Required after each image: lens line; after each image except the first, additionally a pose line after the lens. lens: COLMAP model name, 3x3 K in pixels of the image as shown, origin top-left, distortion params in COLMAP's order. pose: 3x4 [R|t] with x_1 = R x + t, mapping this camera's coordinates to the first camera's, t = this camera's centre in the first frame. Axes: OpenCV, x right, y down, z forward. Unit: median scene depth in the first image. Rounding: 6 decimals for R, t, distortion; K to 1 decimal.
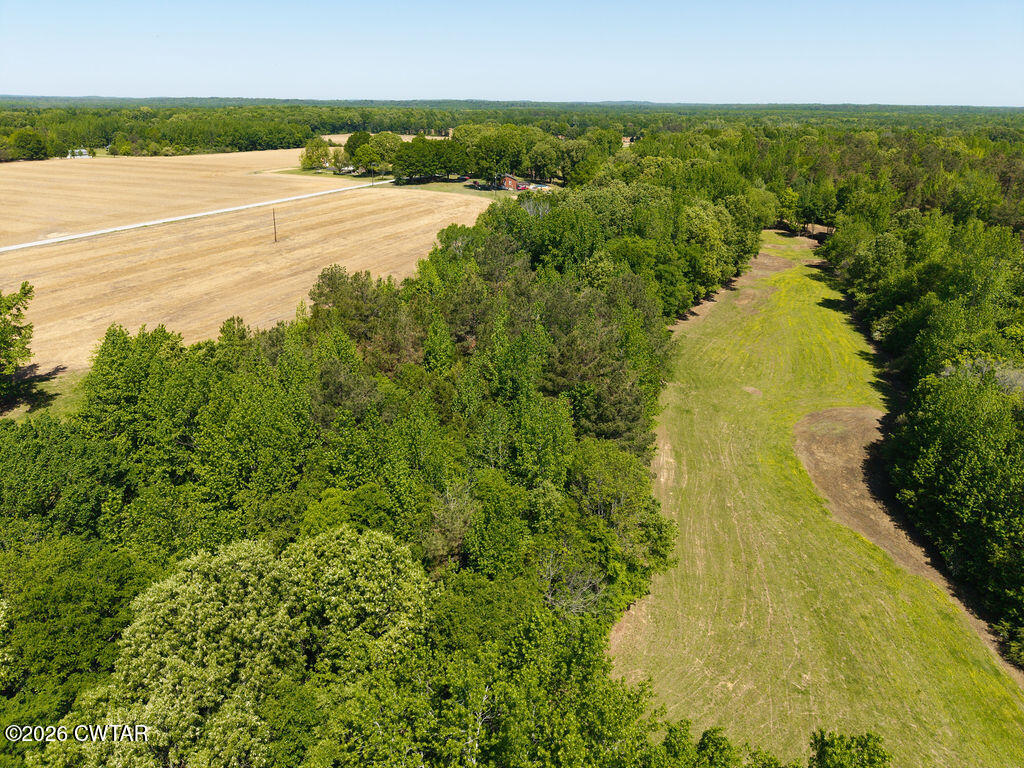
lens RADIAL K [[684.9, 0, 516.4], [0, 684.9, 378.9], [0, 0, 1]] dist [0.029890, -0.032213]
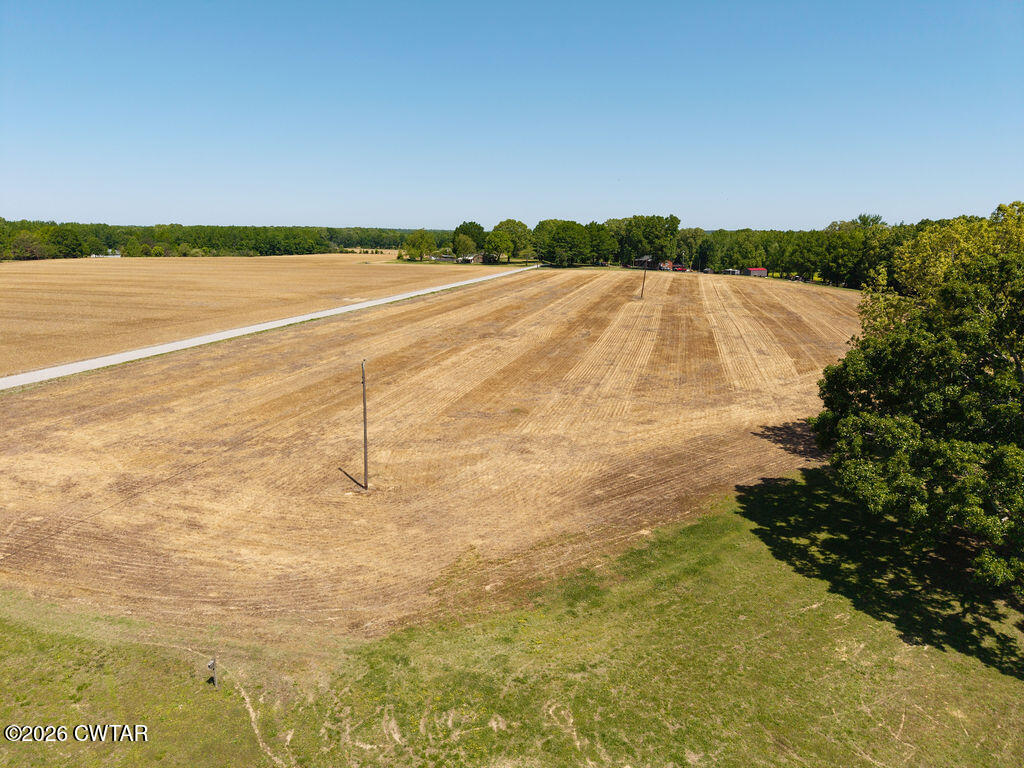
lens RADIAL K [[684.9, 0, 507.3], [0, 684.9, 382.9], [0, 0, 1]] dist [0.029890, -0.032213]
pose [[0.988032, -0.036351, 0.149904, -0.843001], [0.060644, 0.985117, -0.160829, 0.040221], [-0.141827, 0.167995, 0.975532, 0.274981]]
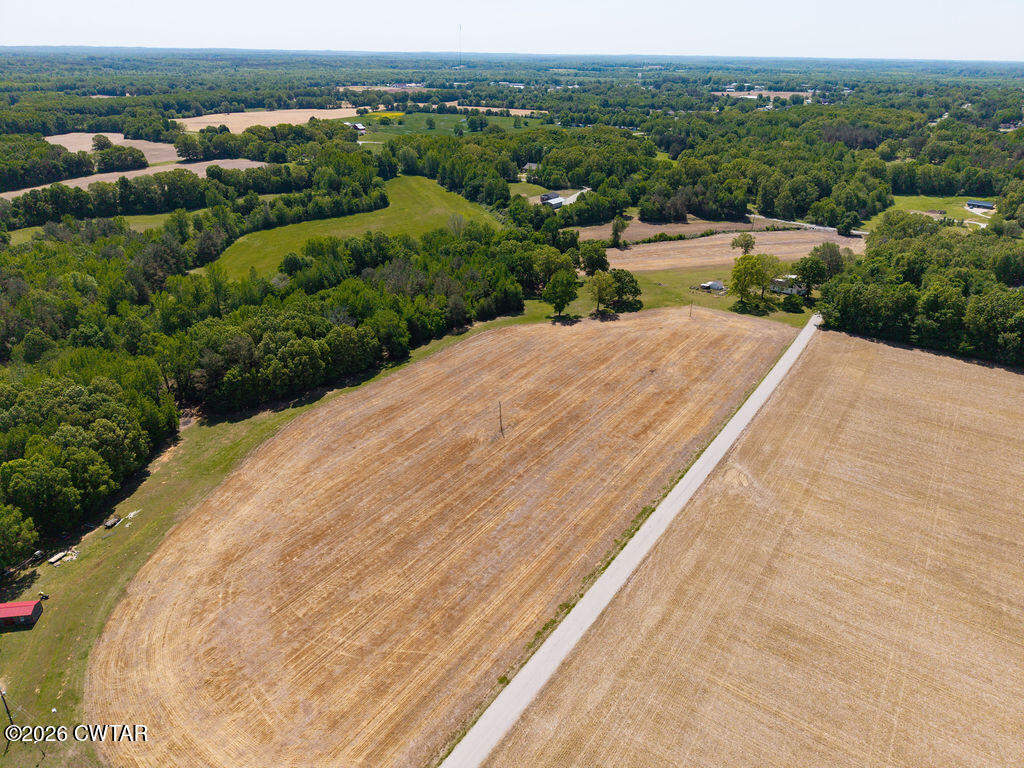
lens RADIAL K [[684.9, 0, 511.3], [0, 684.9, 384.1], [0, 0, 1]] dist [0.029890, -0.032213]
pose [[-0.979701, -0.103239, 0.171836, -0.711452], [0.057325, 0.677116, 0.733640, -1.350912], [-0.192093, 0.728598, -0.657454, 2.143698]]
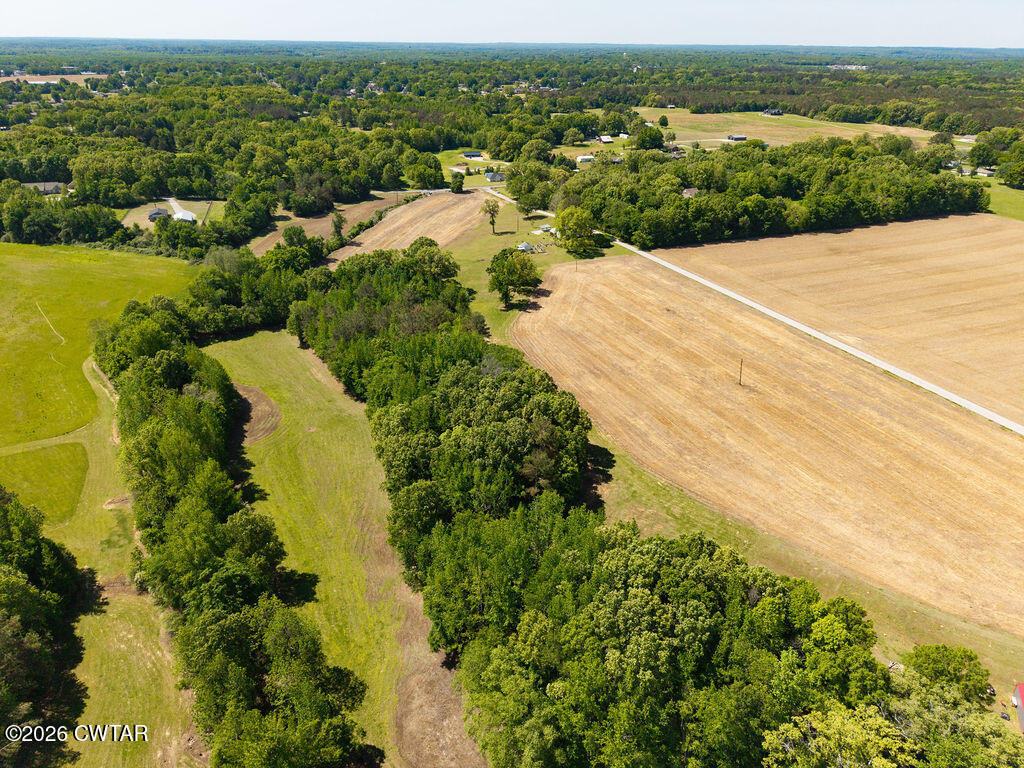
lens RADIAL K [[684.9, 0, 512.1], [0, 684.9, 377.0], [0, 0, 1]] dist [0.029890, -0.032213]
pose [[-0.695528, 0.304088, -0.650977, 0.877168], [-0.280140, 0.719548, 0.635431, -1.100362], [0.661636, 0.624324, -0.415279, 1.584646]]
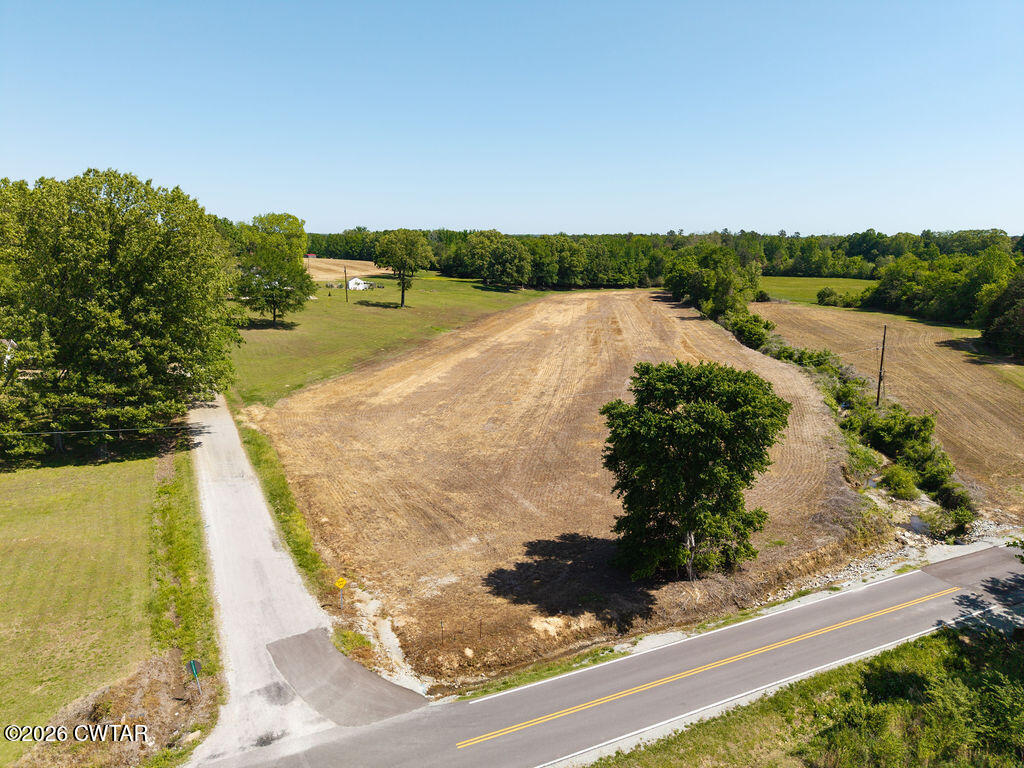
lens RADIAL K [[684.9, 0, 510.3], [0, 684.9, 379.8], [0, 0, 1]] dist [0.029890, -0.032213]
pose [[0.655769, -0.161173, 0.737557, -1.861658], [0.283496, 0.958022, -0.042710, 0.501053], [-0.699712, 0.237102, 0.673933, -0.913241]]
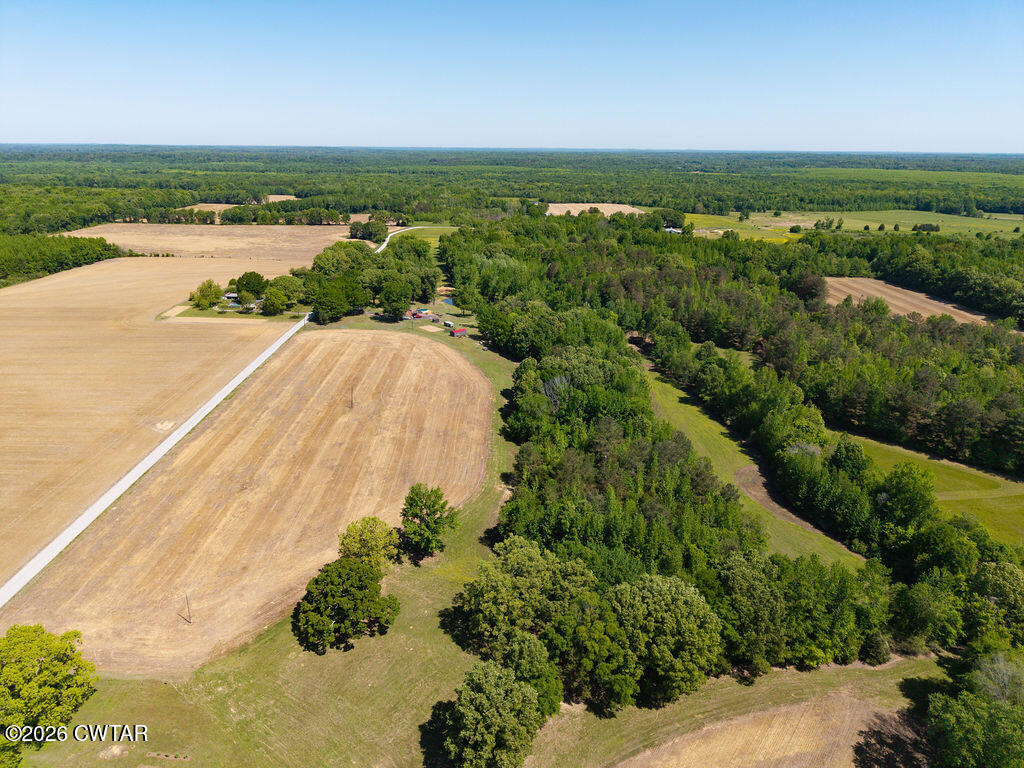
lens RADIAL K [[684.9, 0, 509.2], [0, 684.9, 381.7], [0, 0, 1]] dist [0.029890, -0.032213]
pose [[0.913949, -0.135237, 0.382634, -0.769756], [0.153043, 0.988085, -0.016330, -0.233544], [-0.375866, 0.073484, 0.923756, -0.595448]]
